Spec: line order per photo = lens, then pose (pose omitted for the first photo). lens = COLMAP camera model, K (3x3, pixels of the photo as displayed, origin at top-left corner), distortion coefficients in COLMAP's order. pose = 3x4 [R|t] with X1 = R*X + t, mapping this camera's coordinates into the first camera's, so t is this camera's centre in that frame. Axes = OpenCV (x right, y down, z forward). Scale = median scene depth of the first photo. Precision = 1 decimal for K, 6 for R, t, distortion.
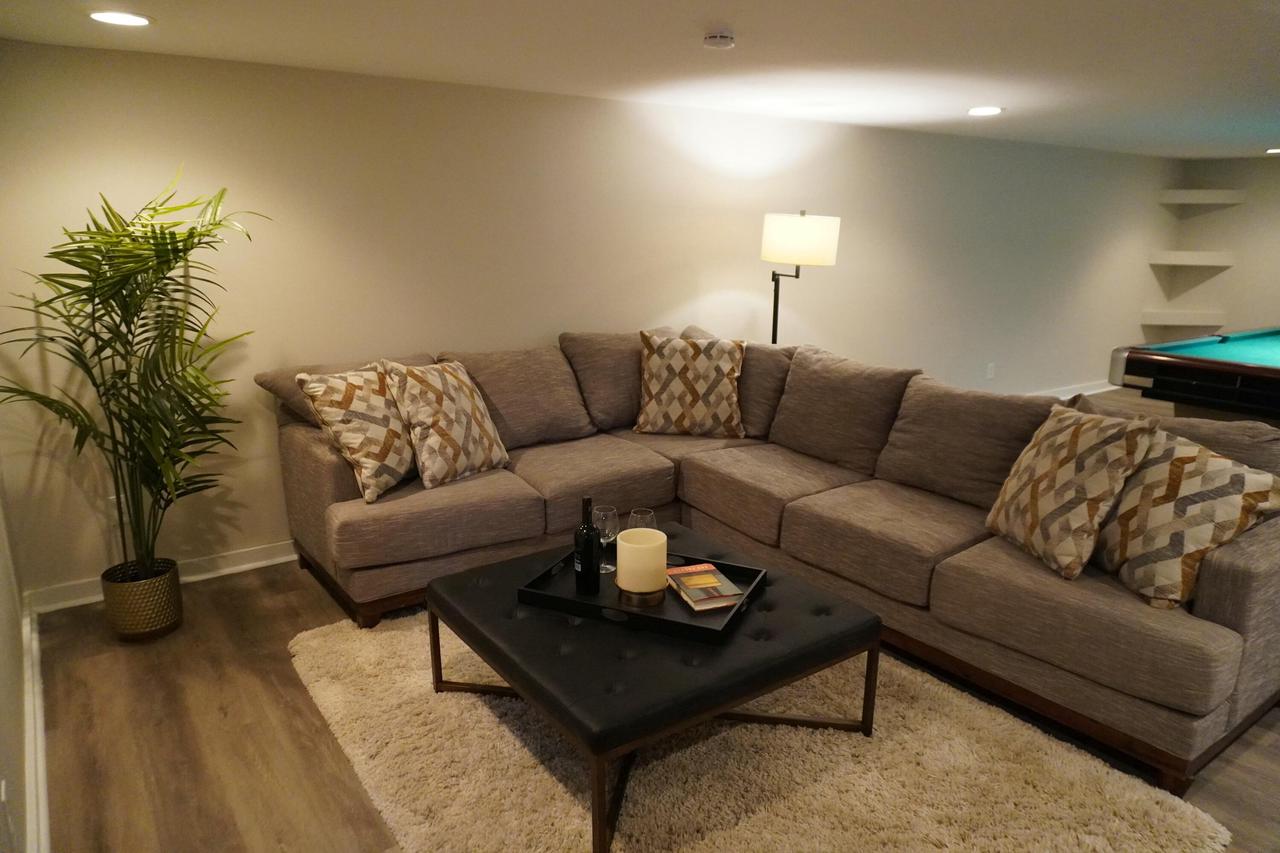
lens RADIAL K [[857.8, 0, 632.7], [0, 857.8, 422.3], [0, 0, 1]] dist [-0.042722, 0.030112]
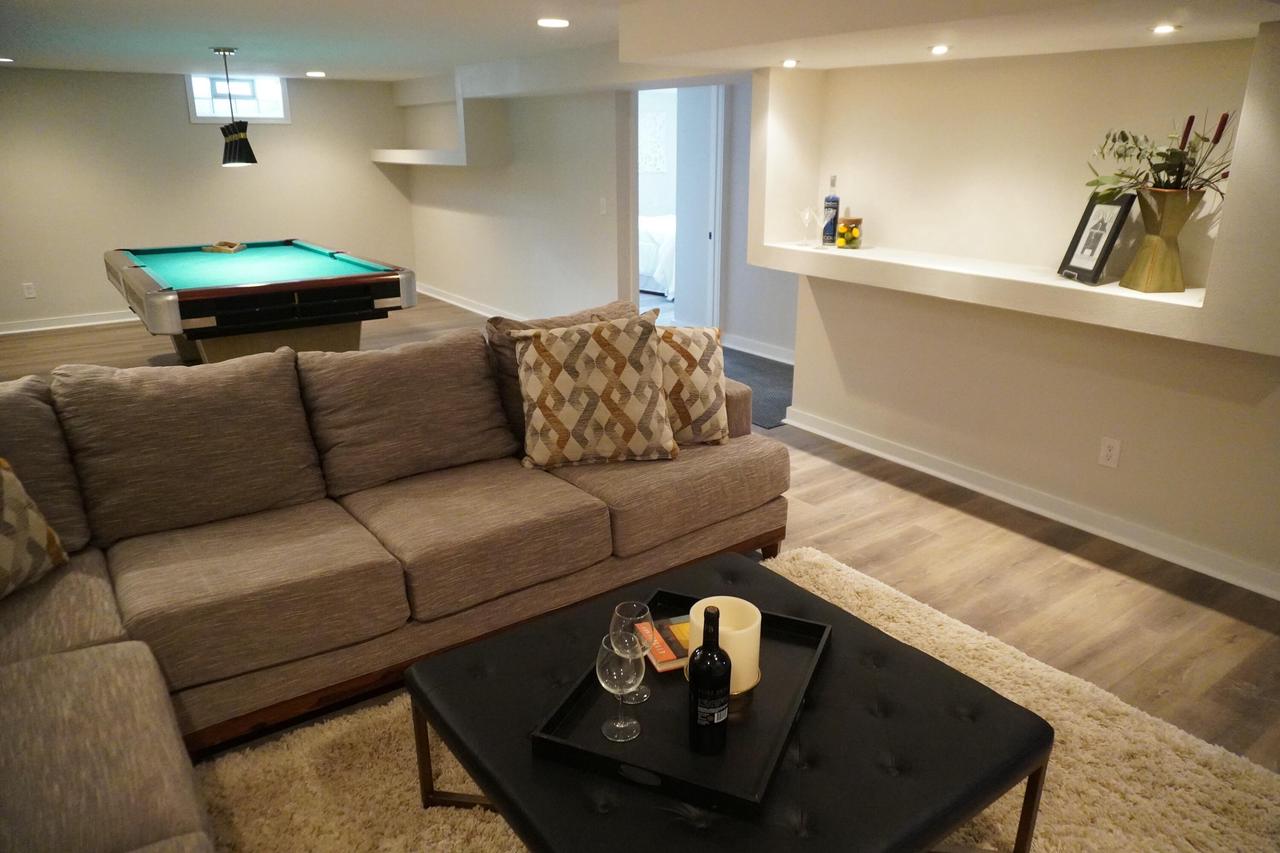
lens RADIAL K [[857.8, 0, 651.5], [0, 857.8, 425.5], [0, 0, 1]] dist [-0.042722, 0.030112]
pose [[-0.017935, -0.318062, 0.947900, -0.382356], [0.230300, 0.921246, 0.313476, -0.152448], [-0.972955, 0.223923, 0.056727, 0.637999]]
